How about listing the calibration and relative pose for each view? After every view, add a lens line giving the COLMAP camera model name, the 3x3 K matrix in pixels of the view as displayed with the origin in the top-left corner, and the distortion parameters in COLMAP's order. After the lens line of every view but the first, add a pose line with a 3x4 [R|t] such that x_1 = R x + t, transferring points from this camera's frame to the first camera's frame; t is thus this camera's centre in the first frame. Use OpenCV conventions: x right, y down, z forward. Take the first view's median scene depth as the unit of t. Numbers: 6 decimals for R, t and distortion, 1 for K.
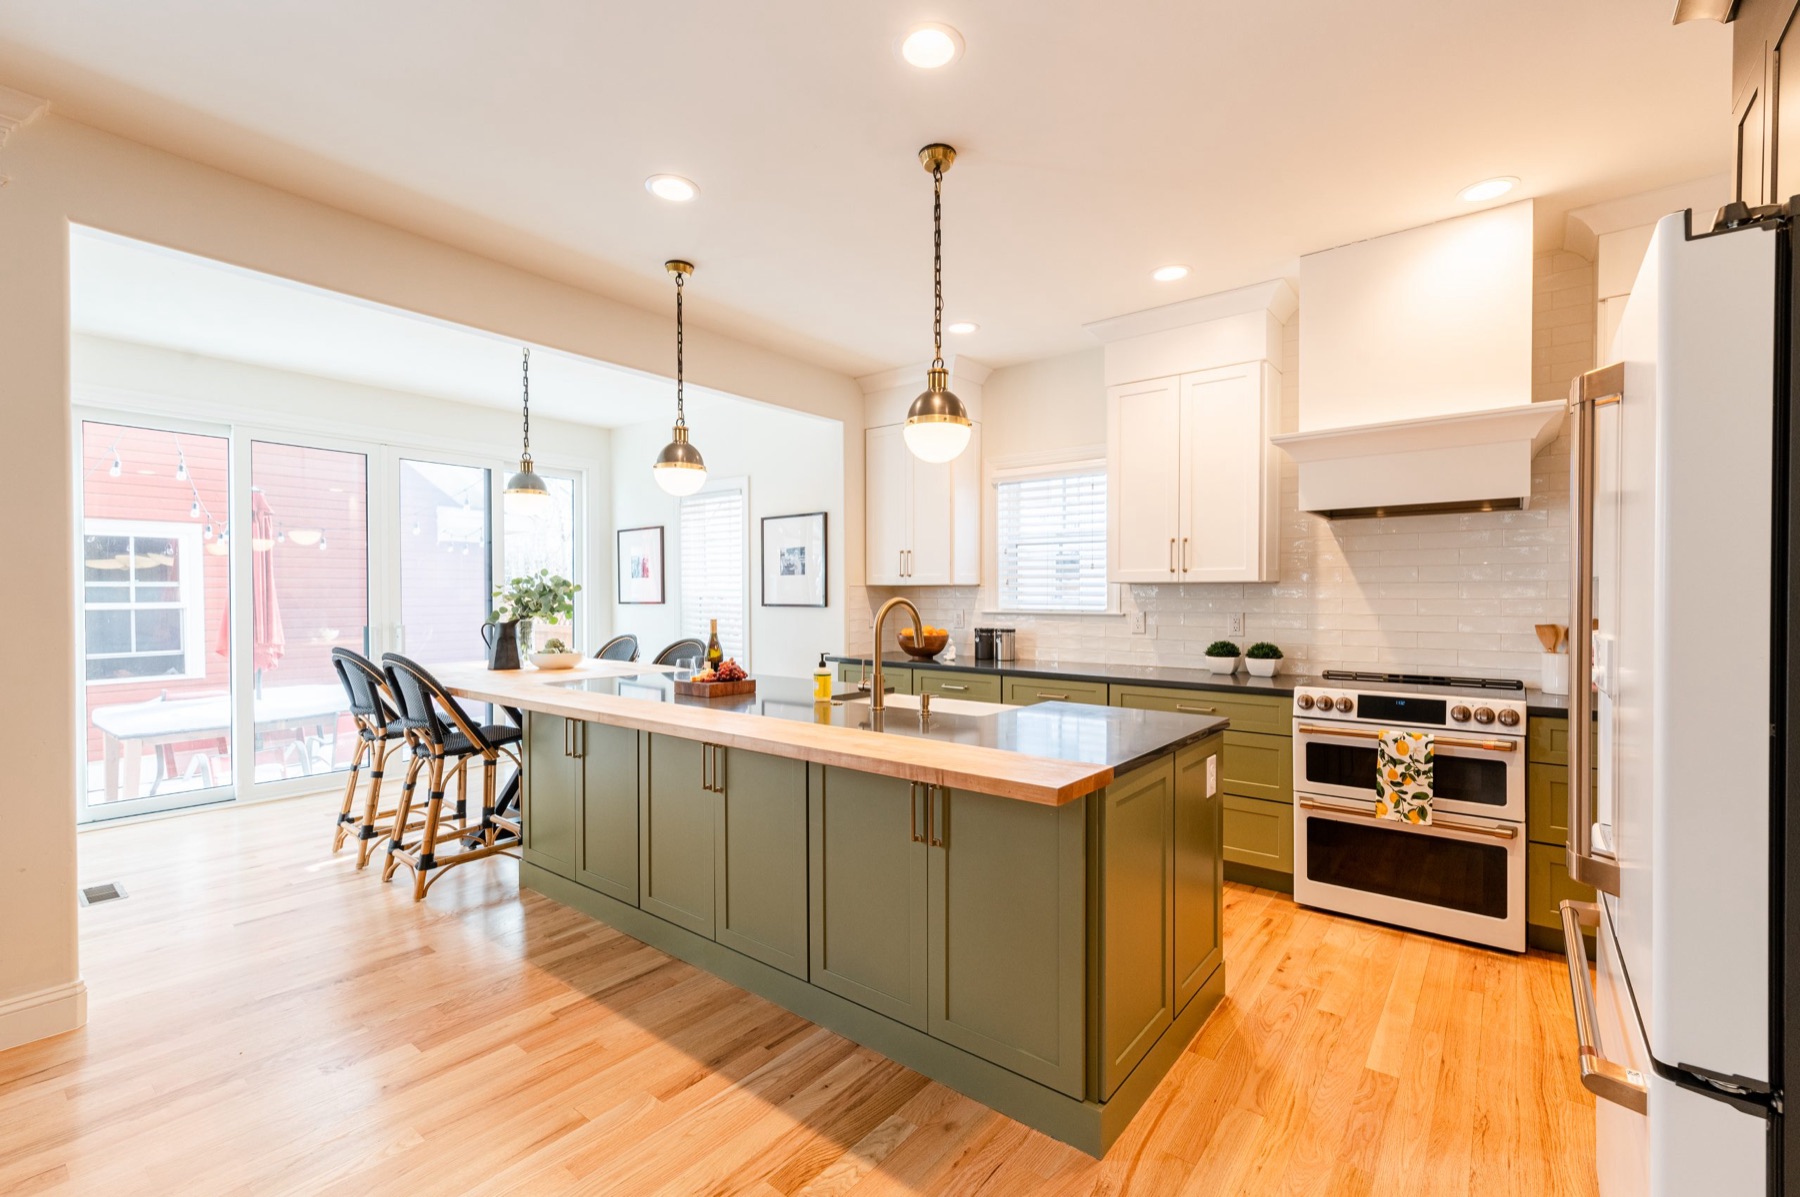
lens RADIAL K [[773.8, 0, 900.0], [0, 773.8, 598.5], [0, 0, 1]] dist [0.006722, -0.000462]
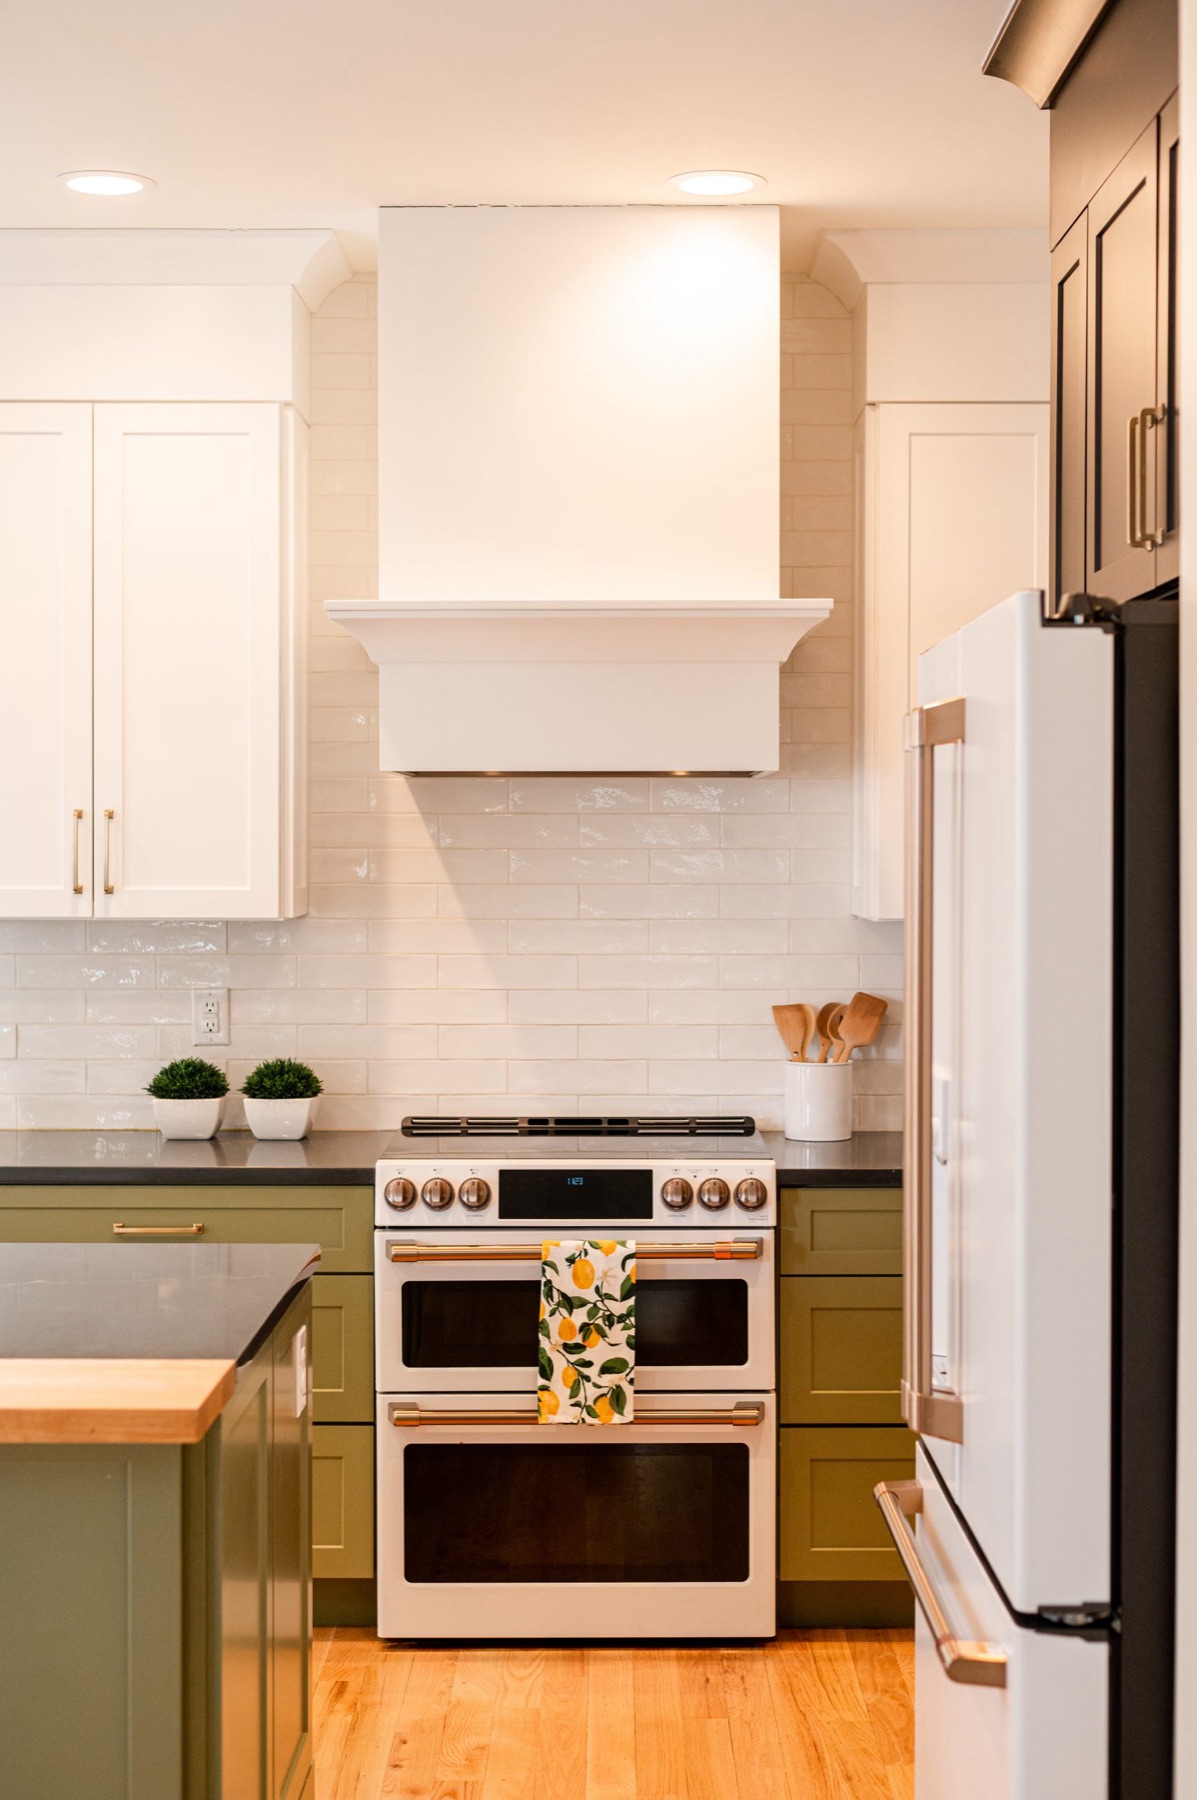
lens RADIAL K [[2396.7, 0, 598.5], [0, 2396.7, 900.0], [0, 0, 1]] dist [-0.005313, -0.063180]
pose [[0.797678, -0.005201, 0.603061, -0.256028], [0.004092, 0.999986, 0.003212, -0.047851], [-0.603069, -0.000095, 0.797689, -0.212199]]
